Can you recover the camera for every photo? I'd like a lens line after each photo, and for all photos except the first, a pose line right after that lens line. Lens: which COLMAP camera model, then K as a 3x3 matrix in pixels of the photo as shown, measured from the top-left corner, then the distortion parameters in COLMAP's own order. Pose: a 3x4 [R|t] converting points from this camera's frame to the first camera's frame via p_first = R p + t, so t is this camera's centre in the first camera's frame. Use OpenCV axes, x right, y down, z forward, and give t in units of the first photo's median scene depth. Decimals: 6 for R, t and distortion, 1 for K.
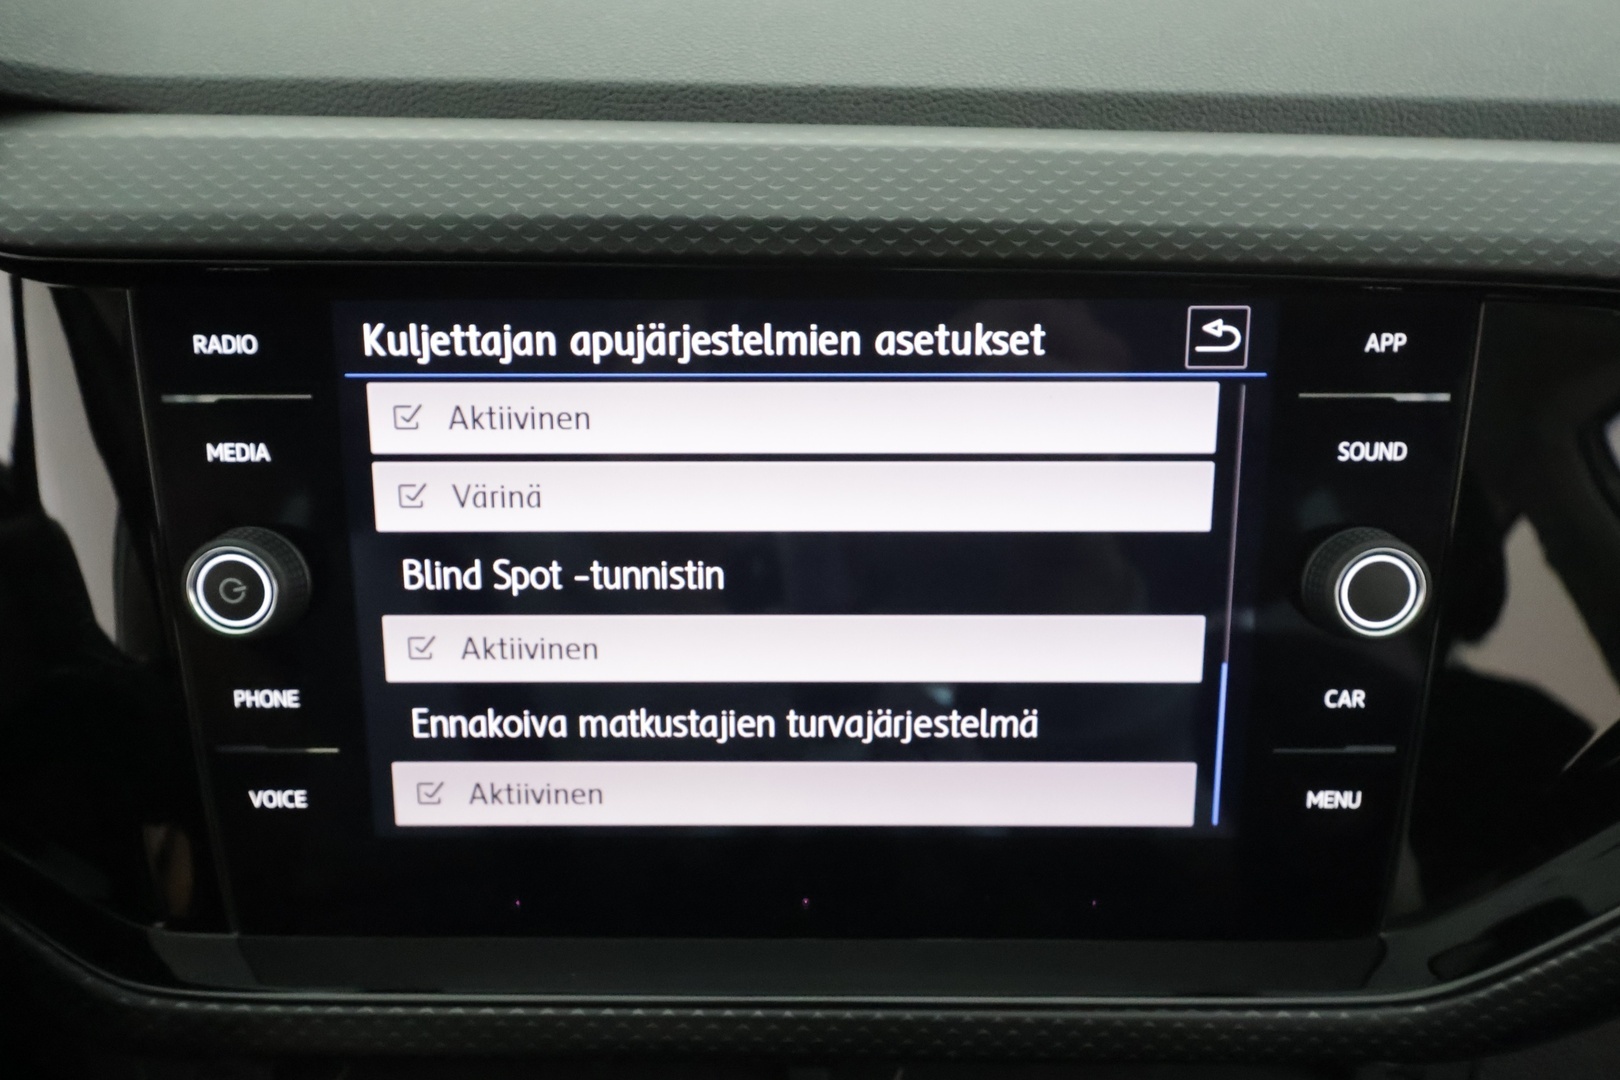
lens RADIAL K [[1124.7, 0, 838.5], [0, 1124.7, 540.7], [0, 0, 1]] dist [0.001680, -0.004655]
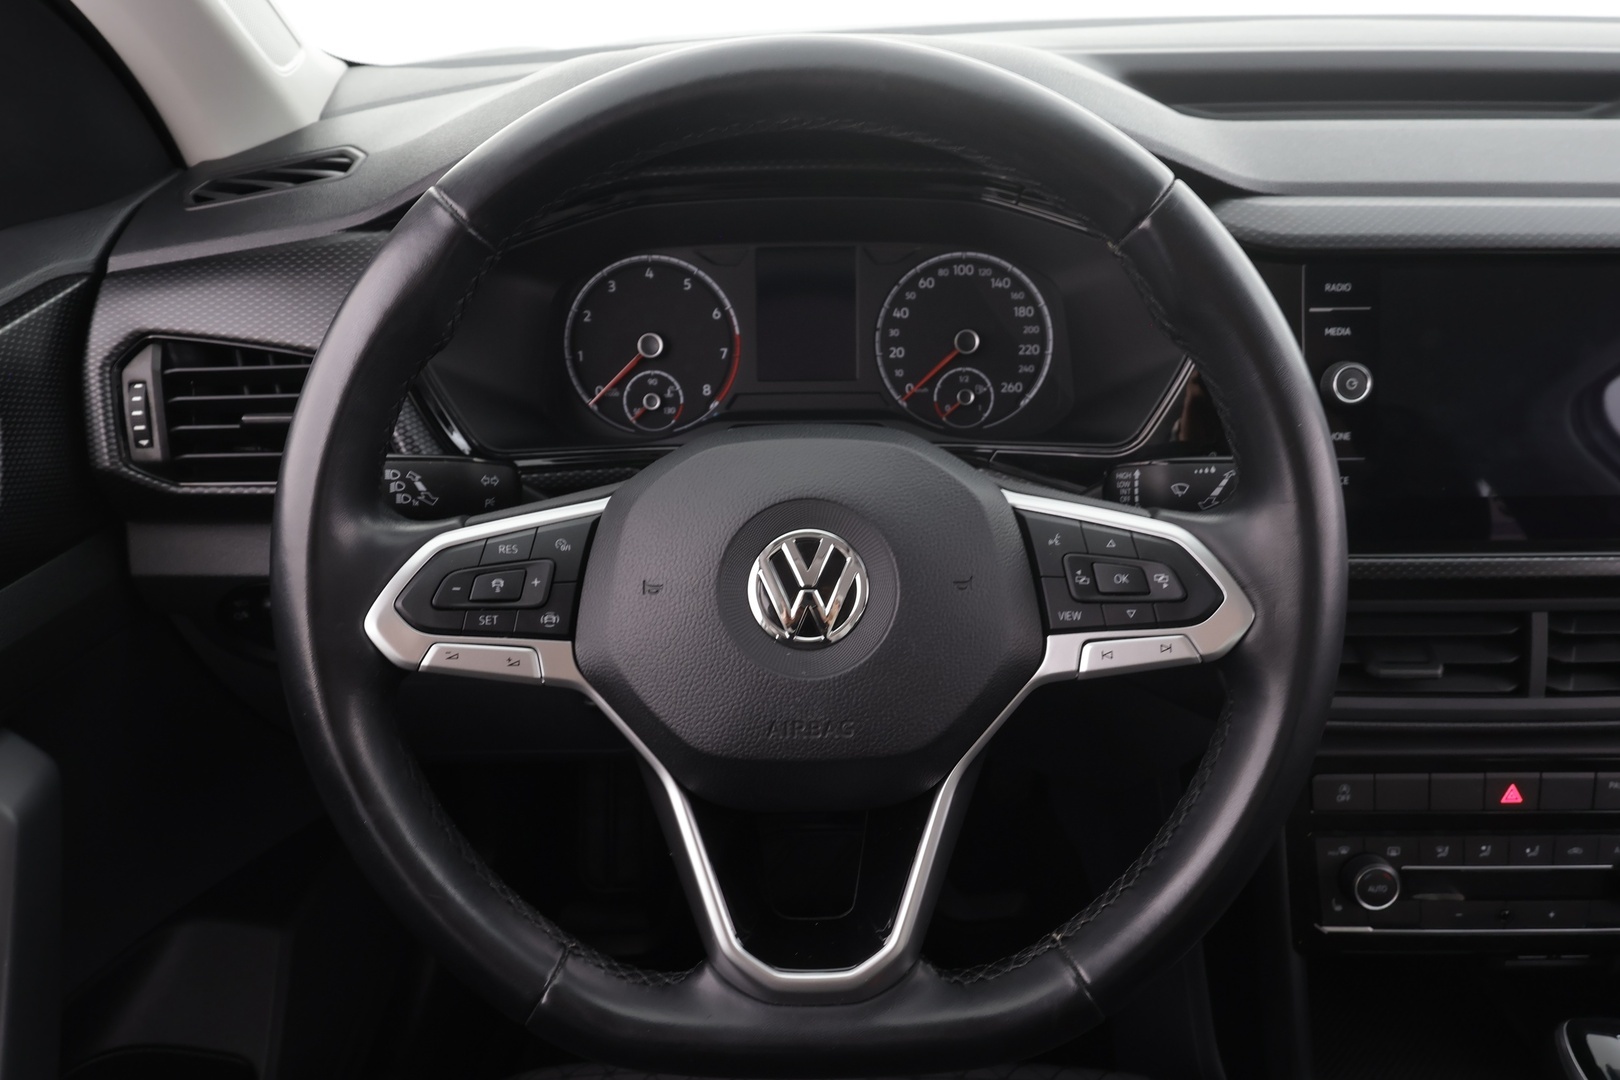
lens RADIAL K [[1124.7, 0, 807.3], [0, 1124.7, 543.7], [0, 0, 1]] dist [0.001680, -0.004655]
pose [[0.999926, -0.012002, 0.002034, -1.723580], [0.012099, 0.998281, -0.057339, 0.516103], [-0.001342, 0.057360, 0.998353, -1.437169]]
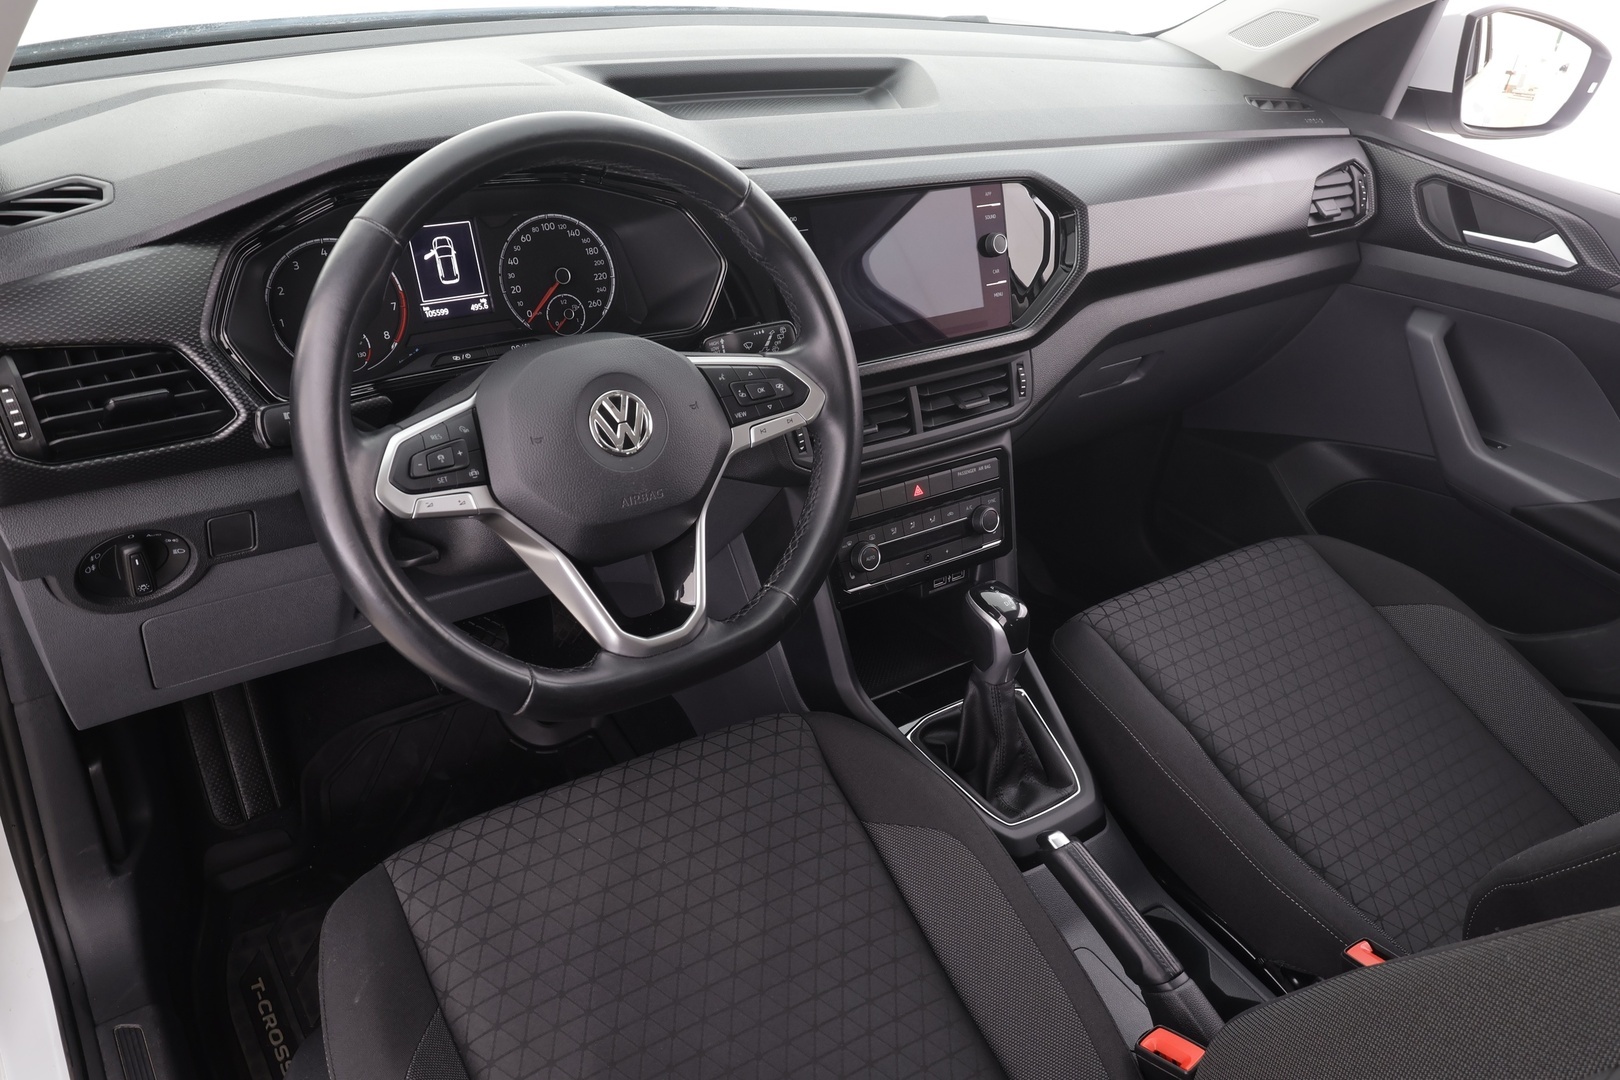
lens RADIAL K [[1213.8, 0, 814.2], [0, 1213.8, 543.5], [0, 0, 1]] dist [0.002396, -0.007861]
pose [[0.809628, -0.246459, 0.532692, -3.258069], [0.244669, 0.966672, 0.075380, 0.697545], [-0.533516, 0.069303, 0.842946, -2.887825]]
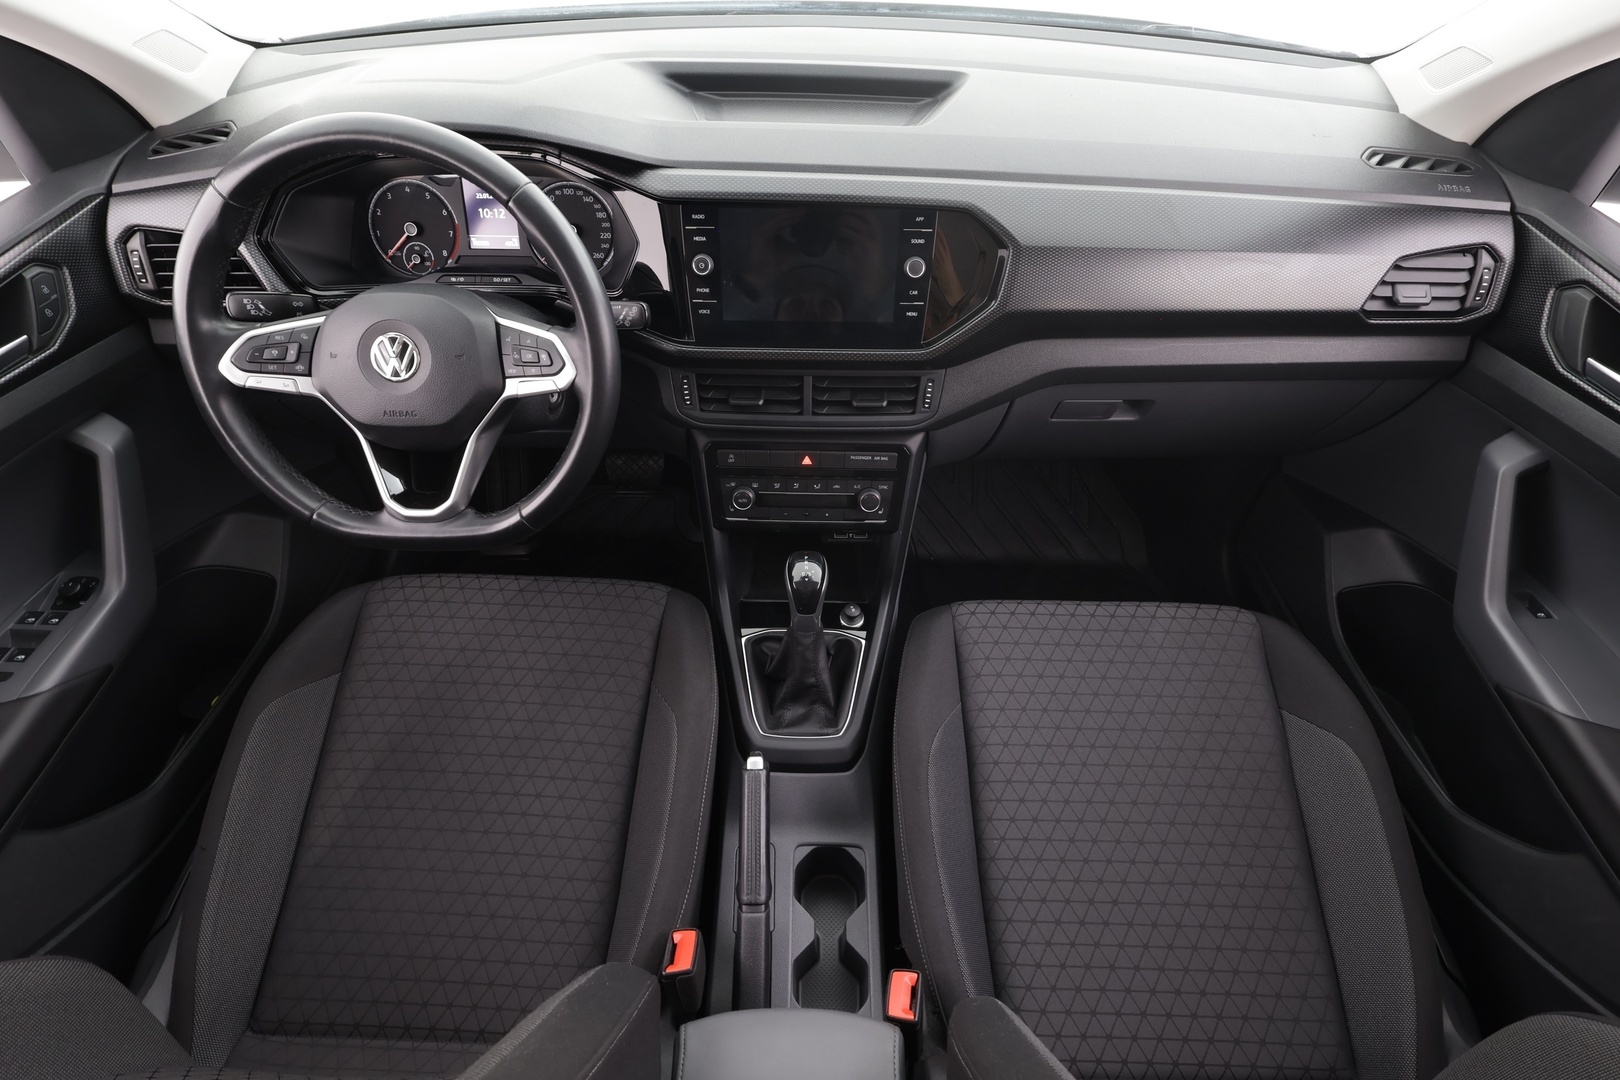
lens RADIAL K [[804.0, 0, 813.5], [0, 804.0, 544.7], [0, 0, 1]] dist [-0.006477, 0.002428]
pose [[0.999921, 0.010014, 0.007629, -0.024706], [-0.011395, 0.977598, 0.210174, 0.523756], [-0.005354, -0.210245, 0.977634, -2.961308]]
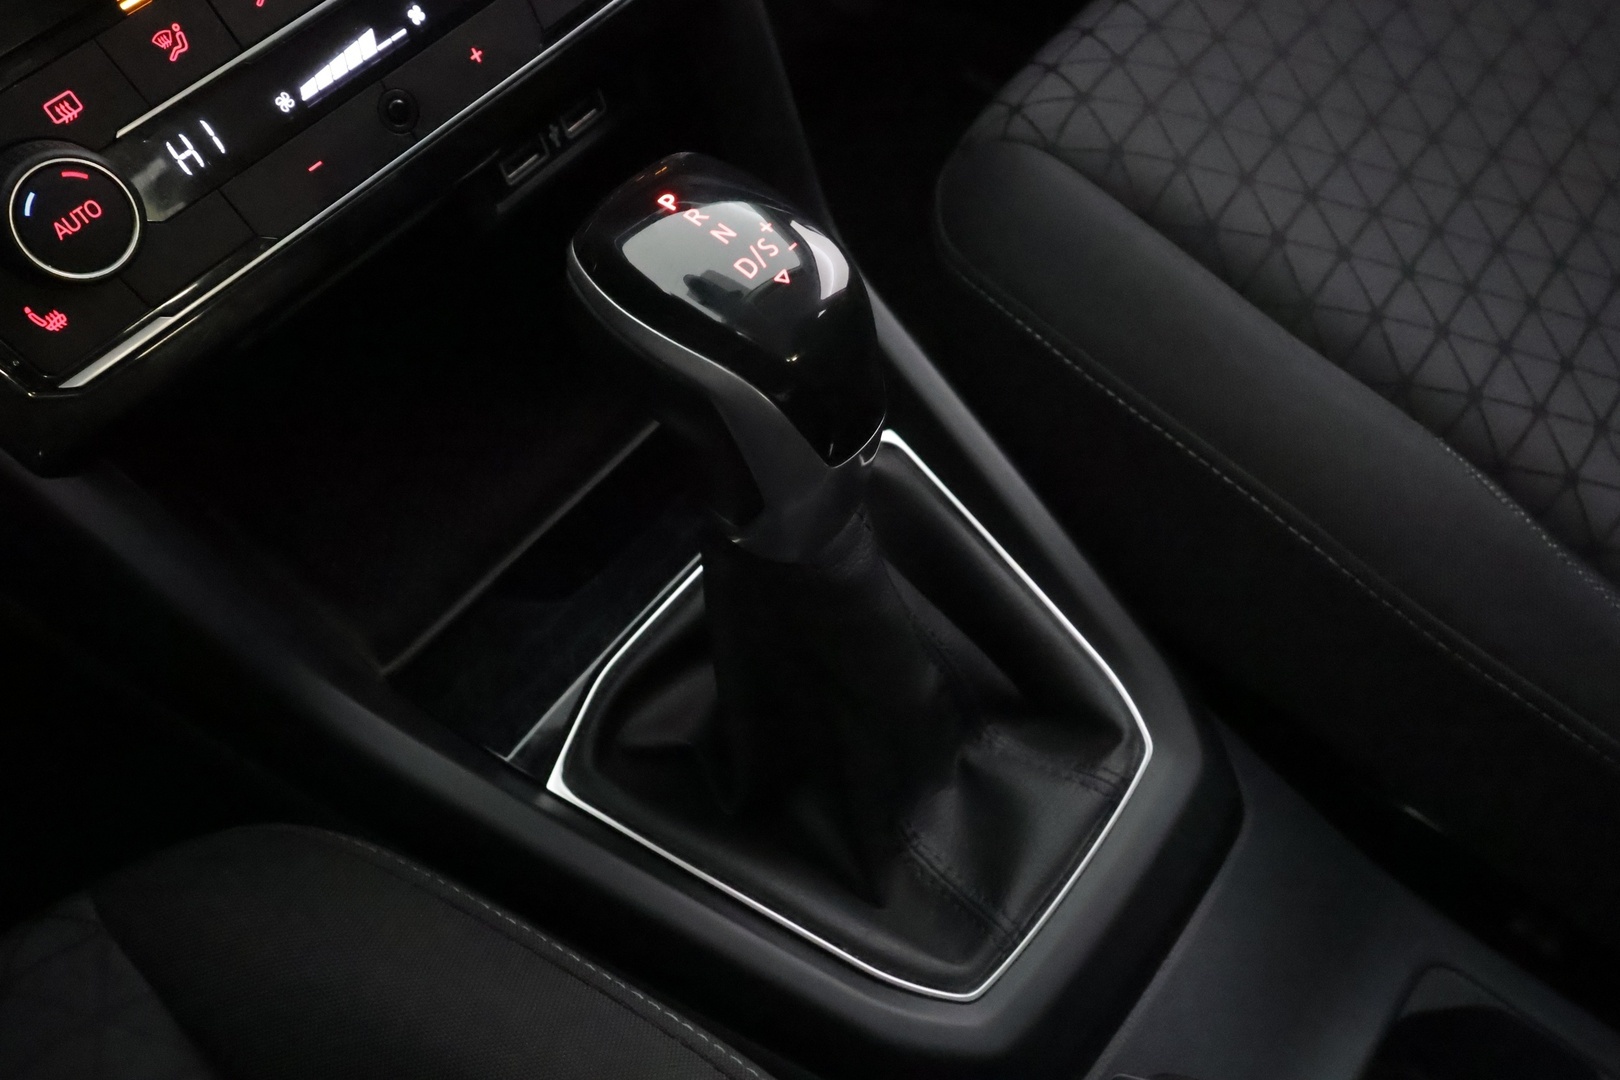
lens RADIAL K [[1276.4, 0, 813.6], [0, 1276.4, 545.4], [0, 0, 1]] dist [0.000247, 0.008015]
pose [[0.619367, -0.670568, 0.408316, -0.623137], [0.467746, 0.732877, 0.494070, 1.156472], [-0.630553, -0.115023, 0.767576, -0.029953]]
